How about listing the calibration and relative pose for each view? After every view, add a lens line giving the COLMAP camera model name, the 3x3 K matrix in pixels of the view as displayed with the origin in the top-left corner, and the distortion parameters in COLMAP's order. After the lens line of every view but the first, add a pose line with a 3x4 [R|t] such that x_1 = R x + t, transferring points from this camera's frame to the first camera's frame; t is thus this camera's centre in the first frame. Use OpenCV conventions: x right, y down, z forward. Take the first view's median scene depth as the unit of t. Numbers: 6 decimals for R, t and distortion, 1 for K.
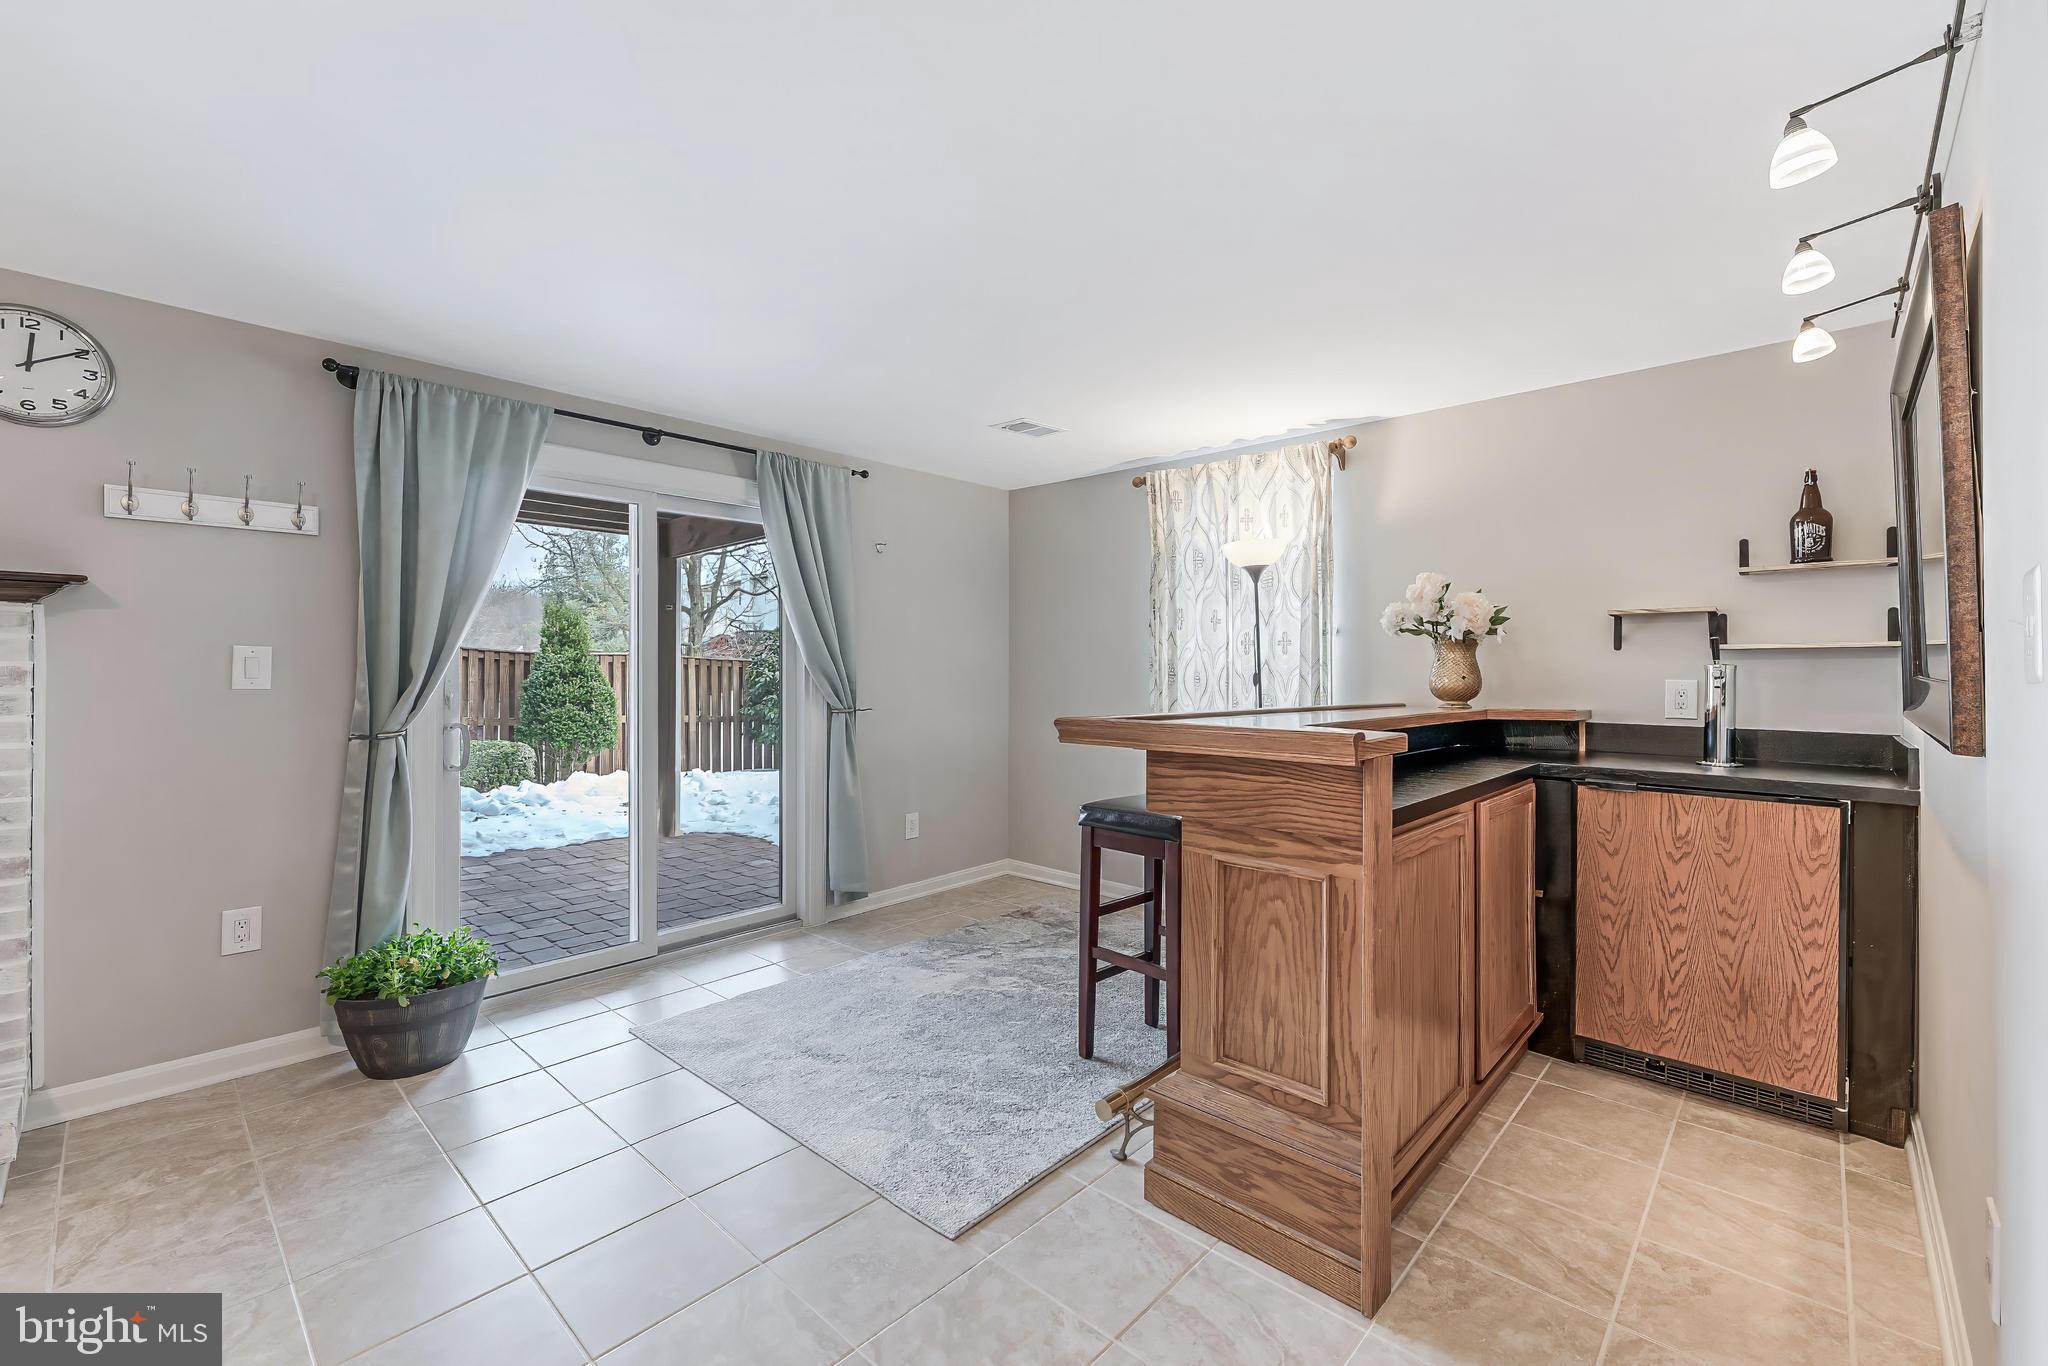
lens RADIAL K [[842.1, 0, 1026.7], [0, 842.1, 664.3], [0, 0, 1]] dist [0.000610, 0.000160]
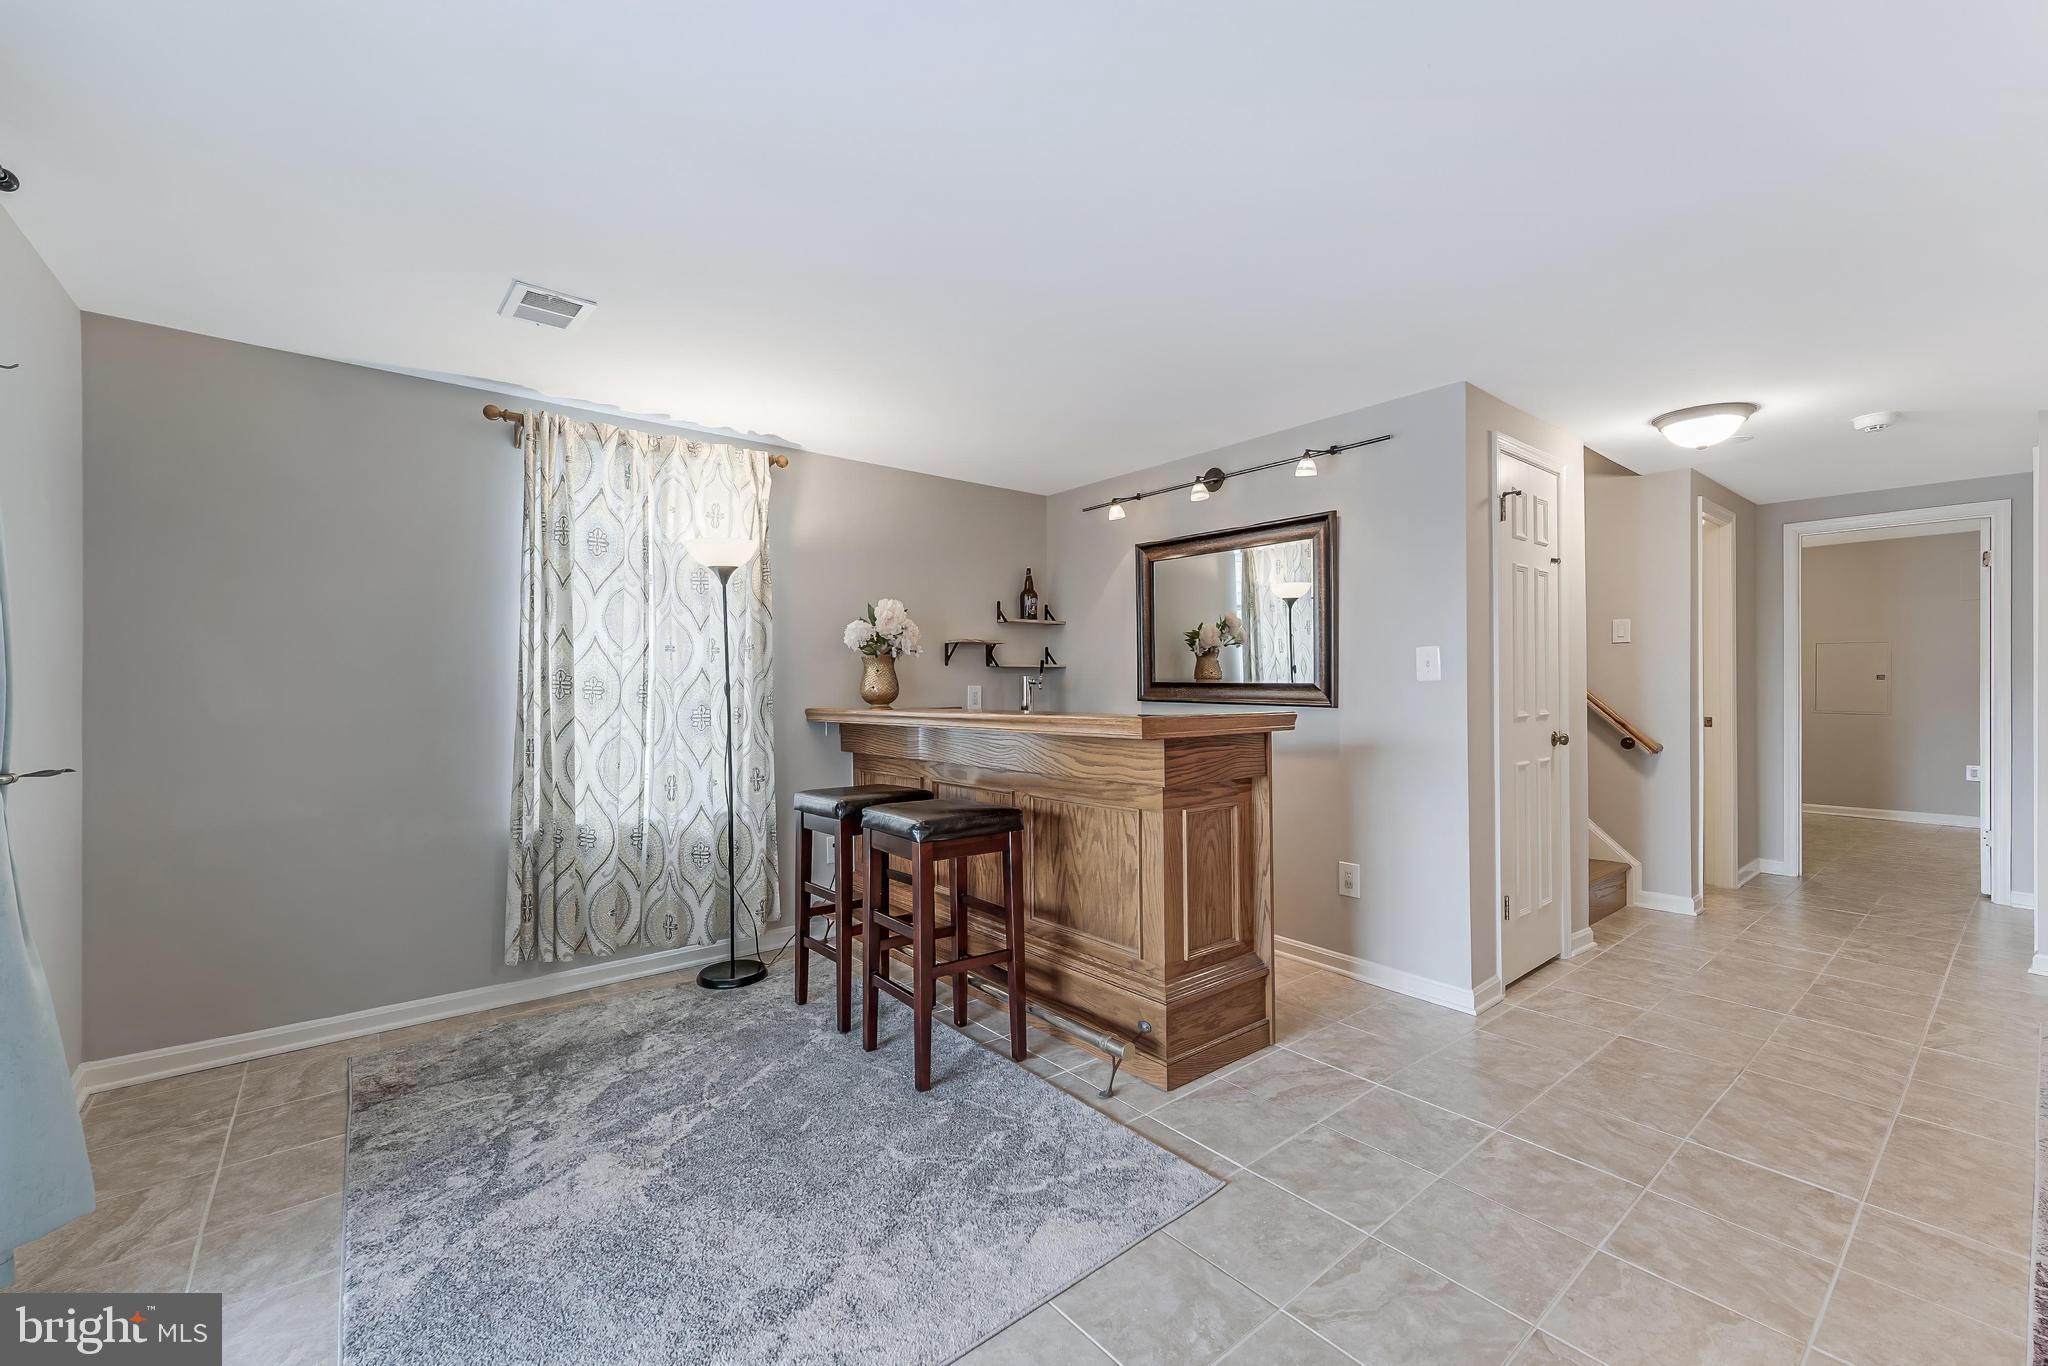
lens RADIAL K [[834.8, 0, 1033.9], [0, 834.8, 688.1], [0, 0, 1]] dist [0.000740, 0.000046]
pose [[0.138329, -0.006015, 0.990368, -0.764767], [-0.003400, 0.999973, 0.006548, 0.012181], [-0.990380, -0.004273, 0.138305, 0.693461]]
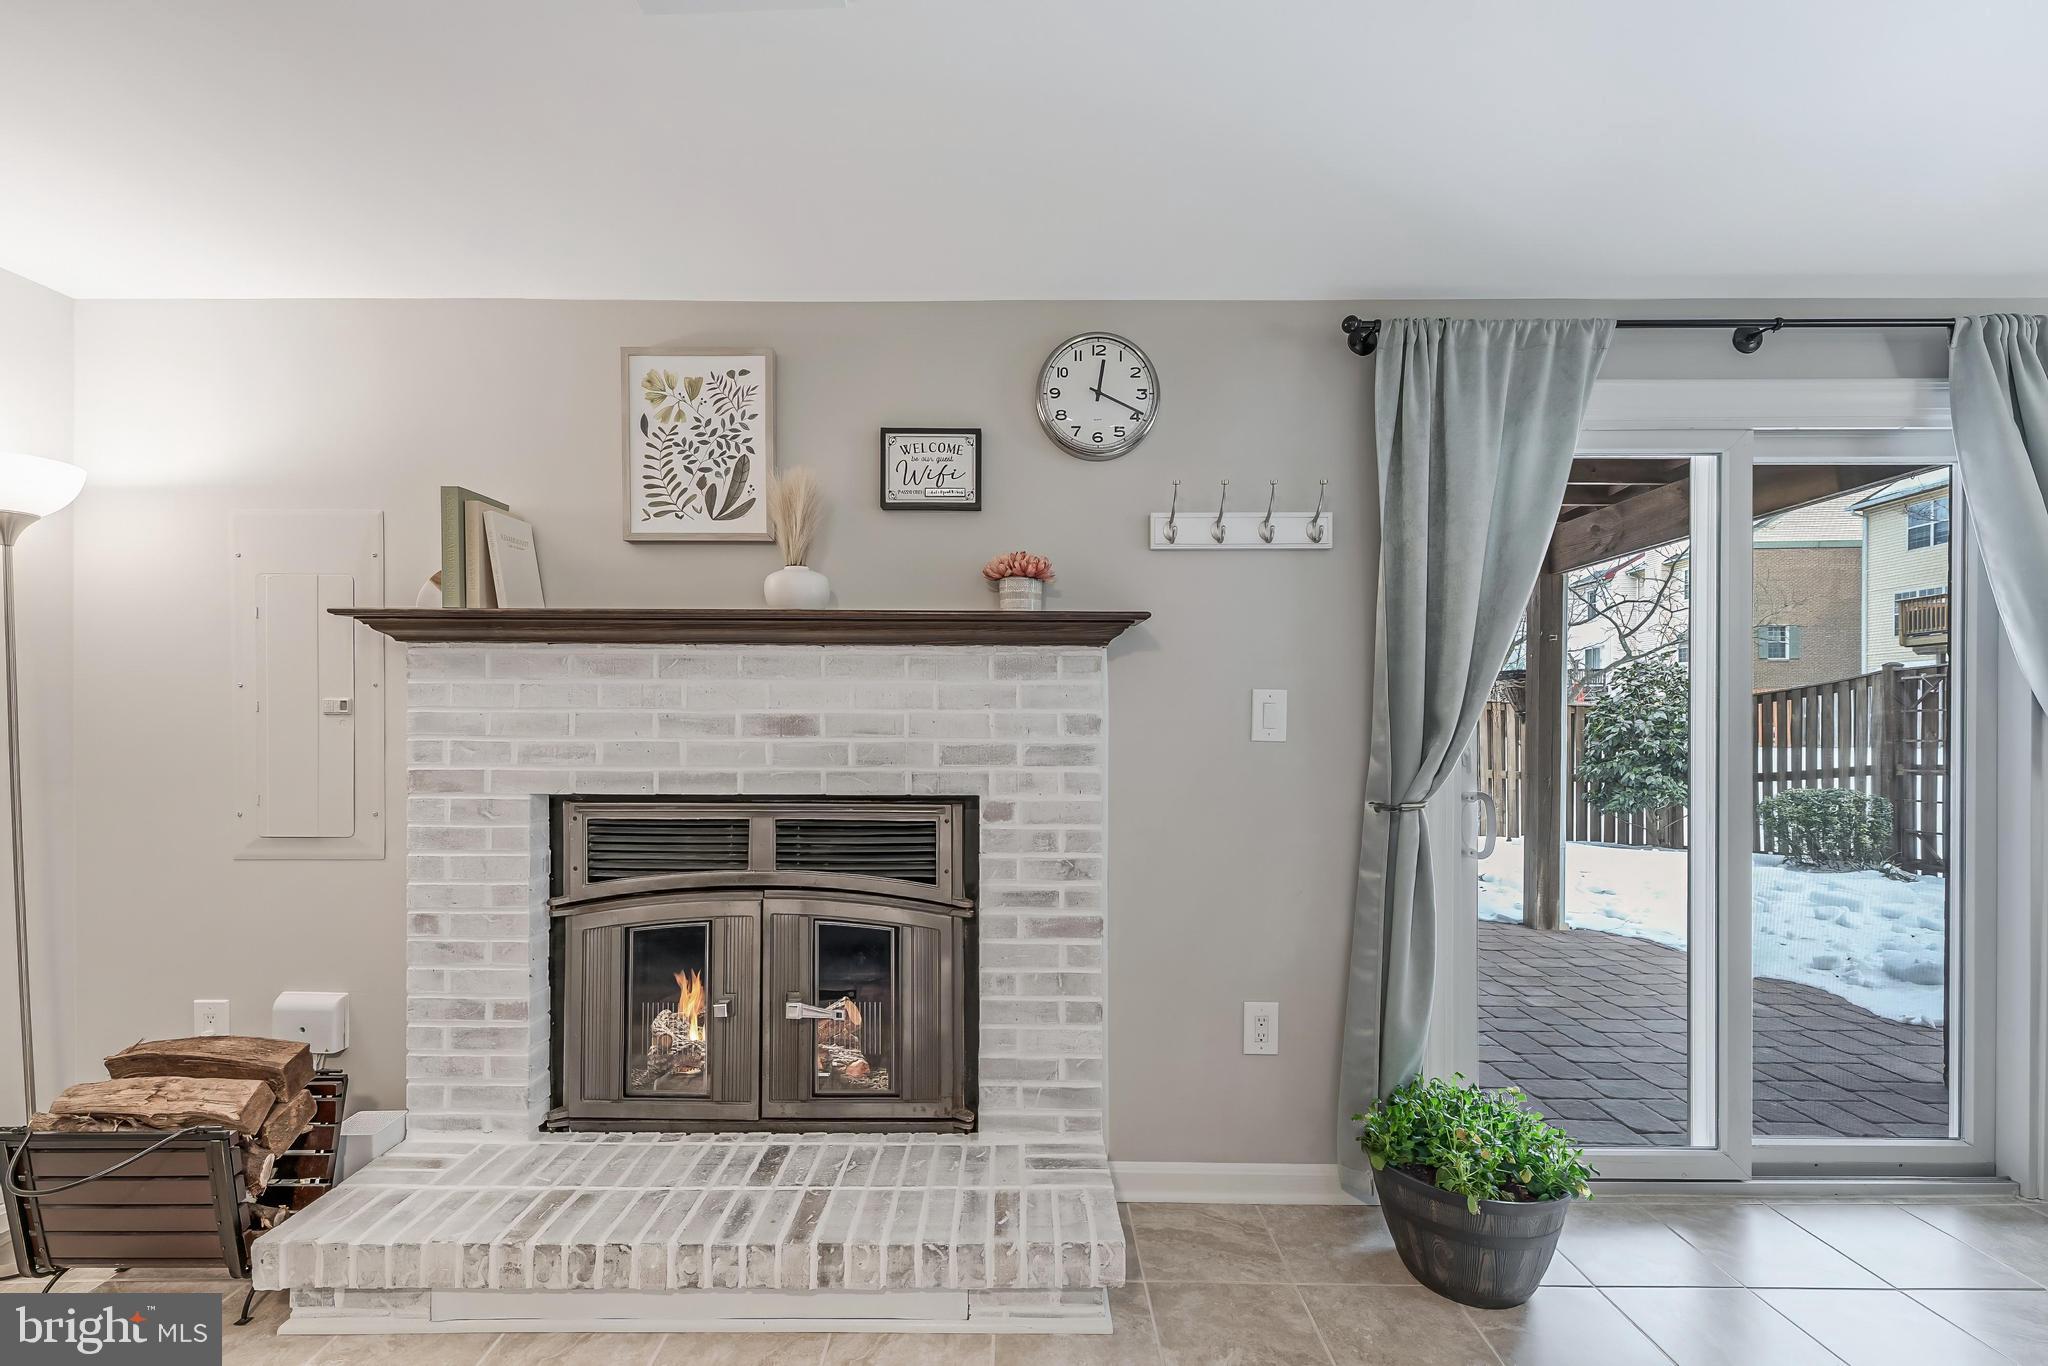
lens RADIAL K [[832.3, 0, 1025.6], [0, 832.3, 715.8], [0, 0, 1]] dist [0.001540, 0.000096]
pose [[0.677781, 0.001712, -0.735262, -0.436140], [0.003314, 0.999980, 0.005384, -0.000806], [0.735256, -0.006086, 0.677762, 0.242406]]
